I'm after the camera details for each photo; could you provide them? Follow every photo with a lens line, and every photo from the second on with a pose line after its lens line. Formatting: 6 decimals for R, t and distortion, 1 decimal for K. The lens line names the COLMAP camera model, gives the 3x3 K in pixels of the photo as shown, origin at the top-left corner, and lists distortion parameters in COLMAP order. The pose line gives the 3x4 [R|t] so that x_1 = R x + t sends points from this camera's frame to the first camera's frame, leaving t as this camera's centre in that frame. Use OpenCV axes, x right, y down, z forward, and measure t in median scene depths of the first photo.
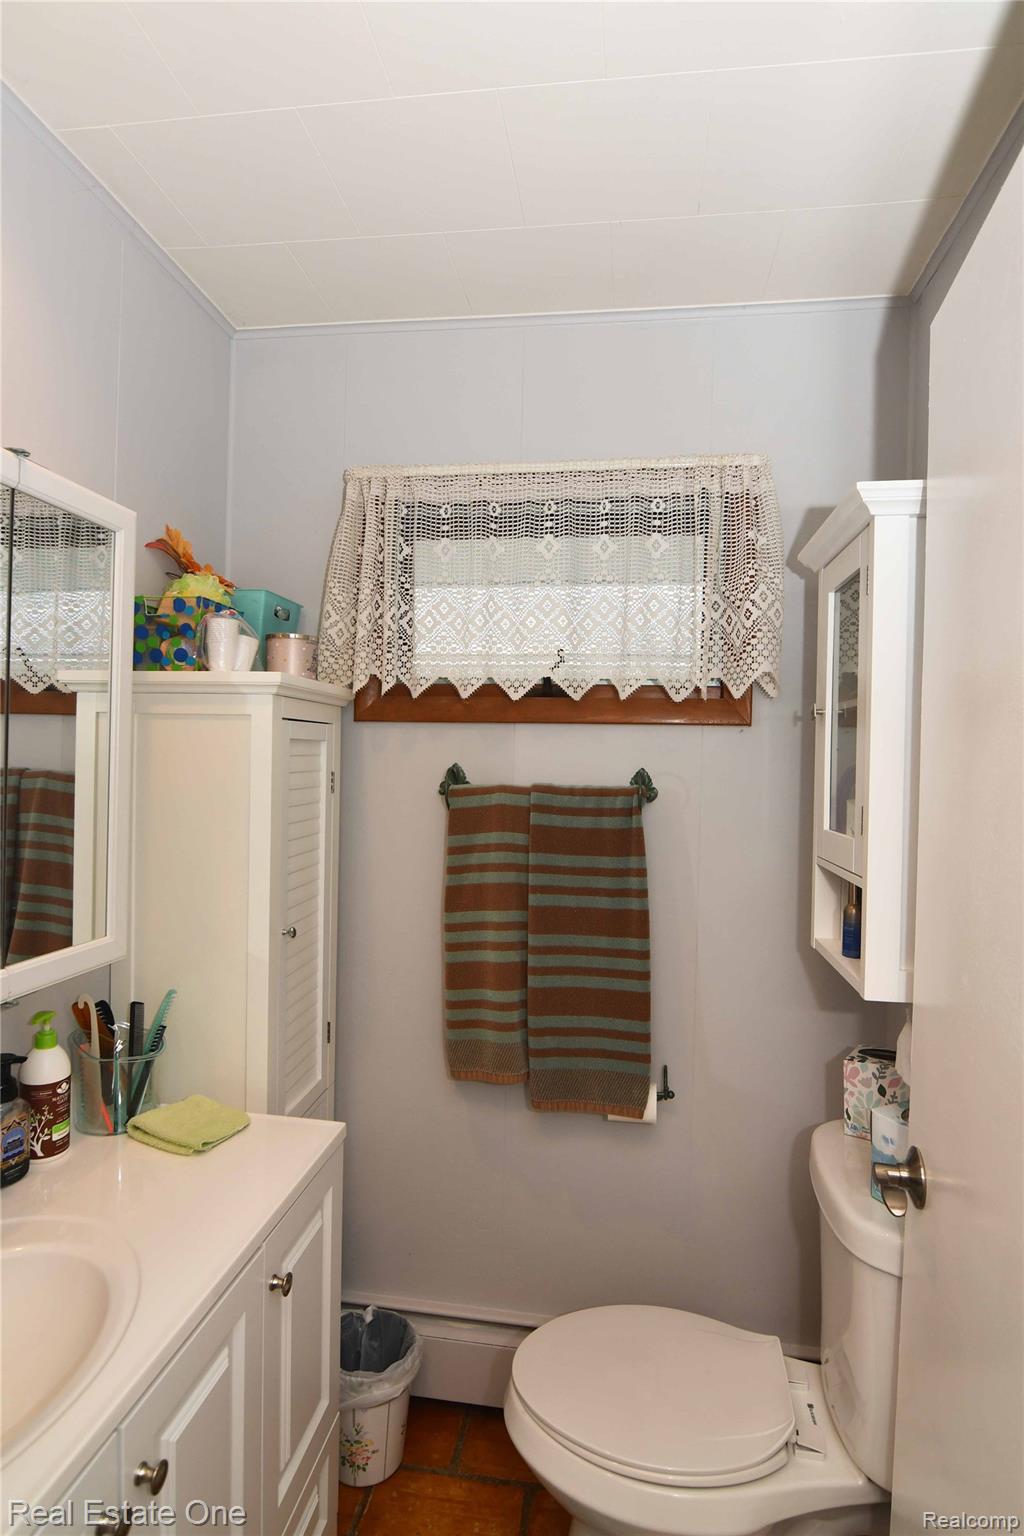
lens RADIAL K [[824.0, 0, 512.0], [0, 824.0, 768.0], [0, 0, 1]] dist [0.000059, 0.000004]
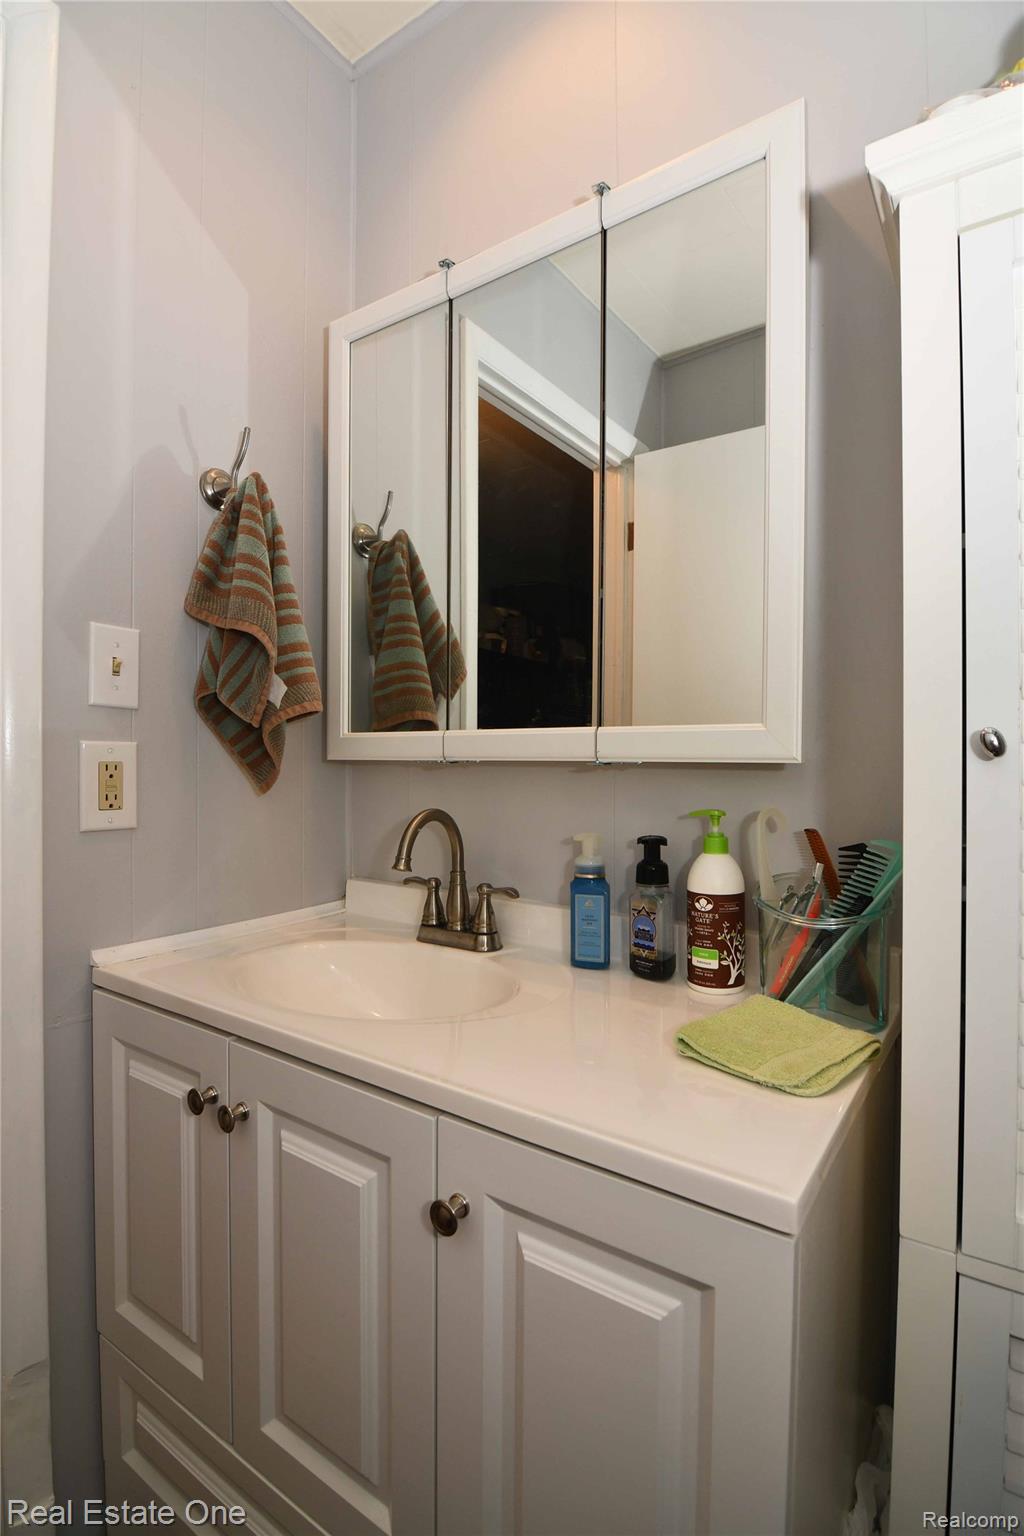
lens RADIAL K [[751.3, 0, 512.0], [0, 751.3, 768.0], [0, 0, 1]] dist [0.000144, 0.000003]
pose [[-0.445106, -0.008313, -0.895439, 0.186159], [-0.023454, 0.999722, 0.002378, 0.269154], [0.895171, 0.022060, -0.445178, 1.192984]]
